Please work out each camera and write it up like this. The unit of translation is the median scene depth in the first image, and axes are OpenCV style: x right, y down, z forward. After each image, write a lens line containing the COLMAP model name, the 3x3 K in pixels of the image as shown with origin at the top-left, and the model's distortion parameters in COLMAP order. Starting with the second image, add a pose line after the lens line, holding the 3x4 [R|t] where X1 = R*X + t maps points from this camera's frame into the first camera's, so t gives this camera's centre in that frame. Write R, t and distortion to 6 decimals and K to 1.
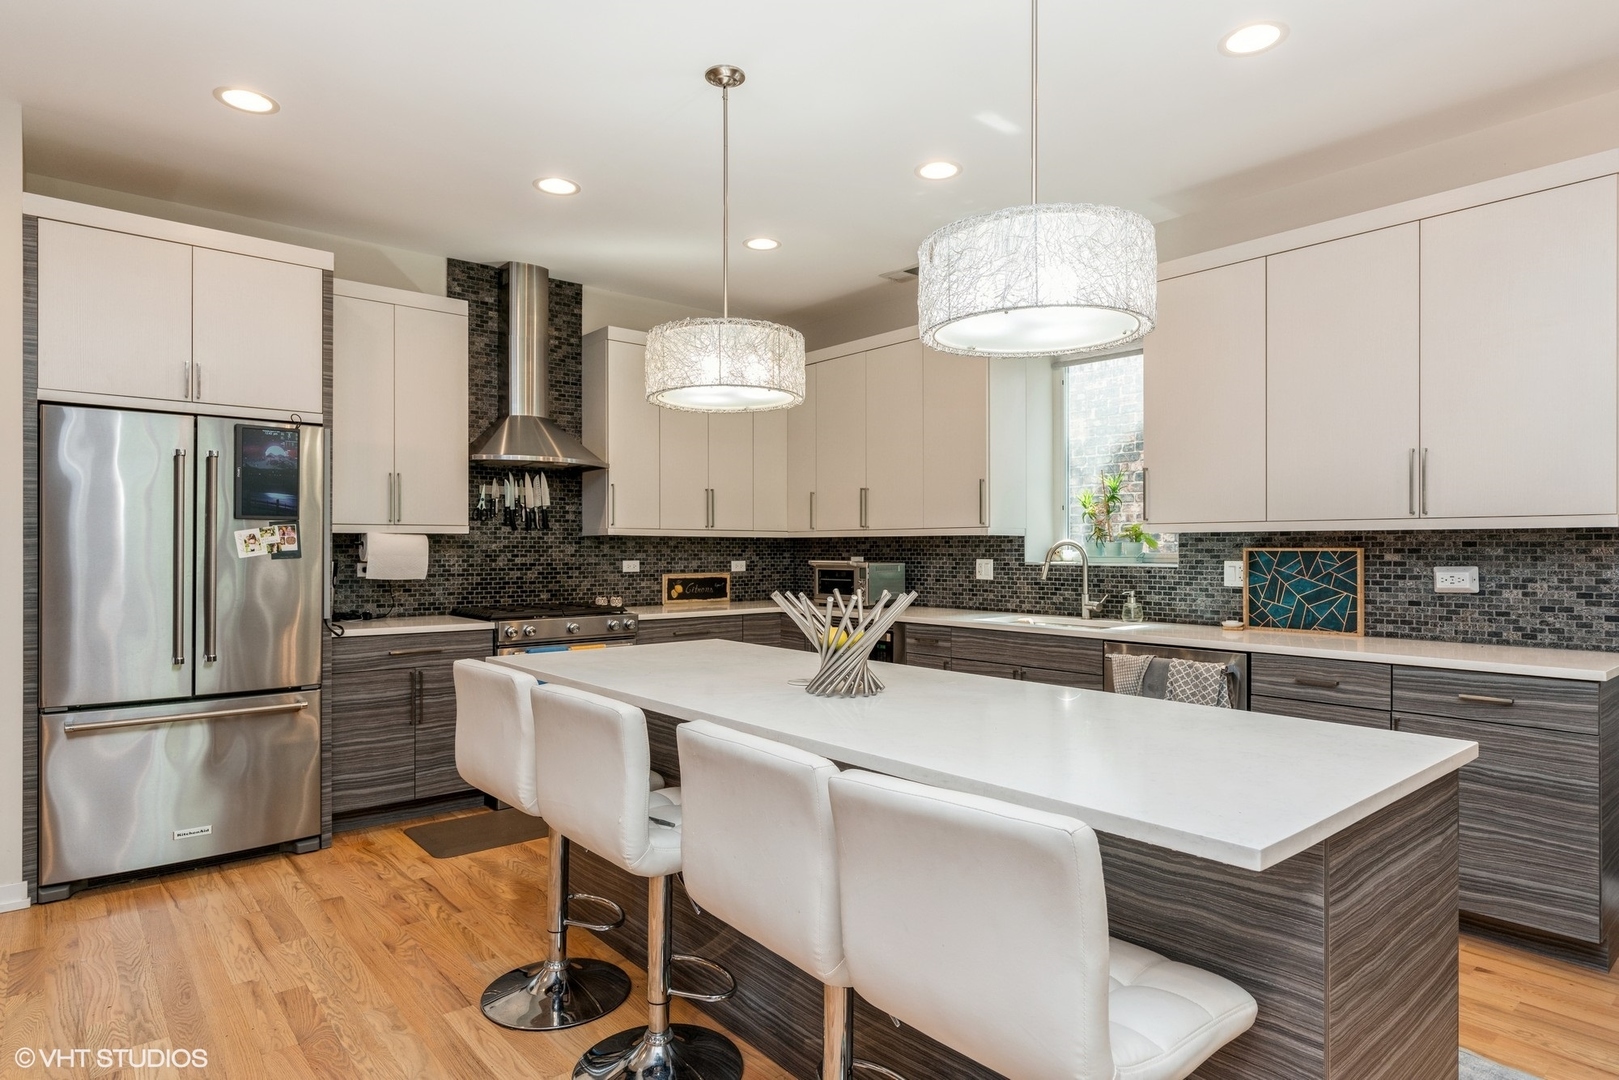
lens RADIAL K [[903.0, 0, 814.7], [0, 903.0, 544.3], [0, 0, 1]] dist [-0.000361, -0.002468]
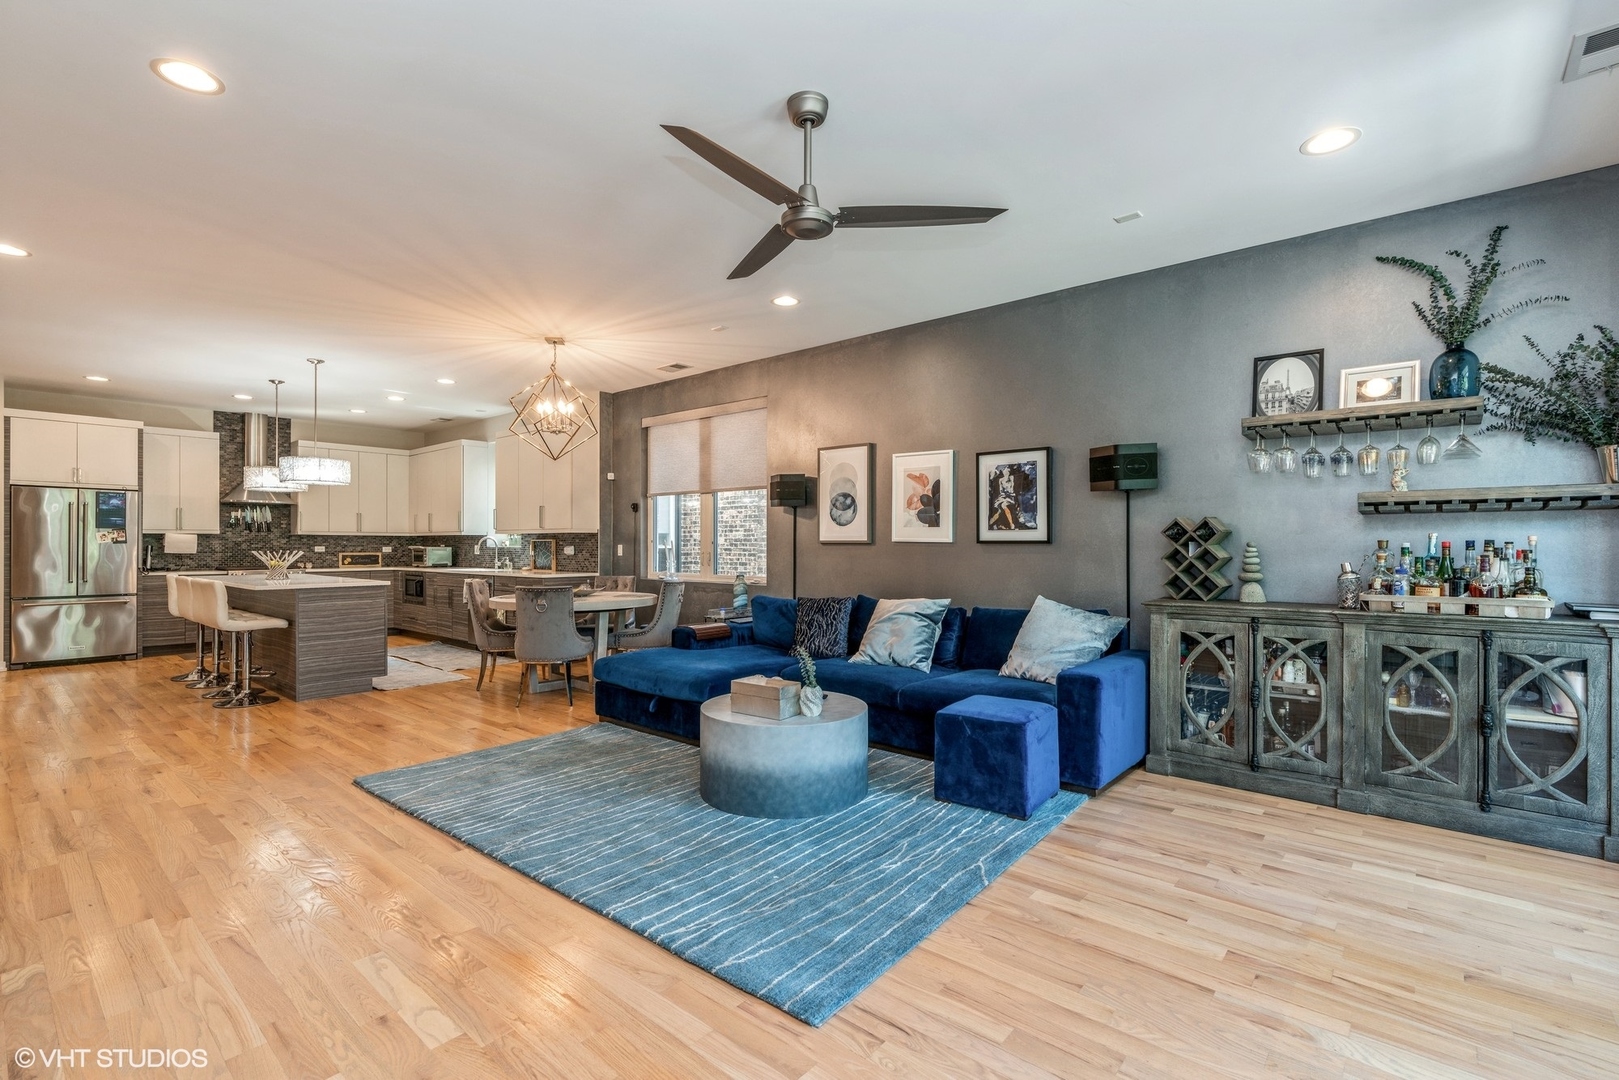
lens RADIAL K [[746.7, 0, 851.9], [0, 746.7, 544.5], [0, 0, 1]] dist [-0.011948, 0.001505]
pose [[0.984436, 0.000559, 0.175744, 0.924508], [-0.001047, 0.999996, 0.002682, 0.009722], [-0.175742, -0.002824, 0.984432, -1.212227]]
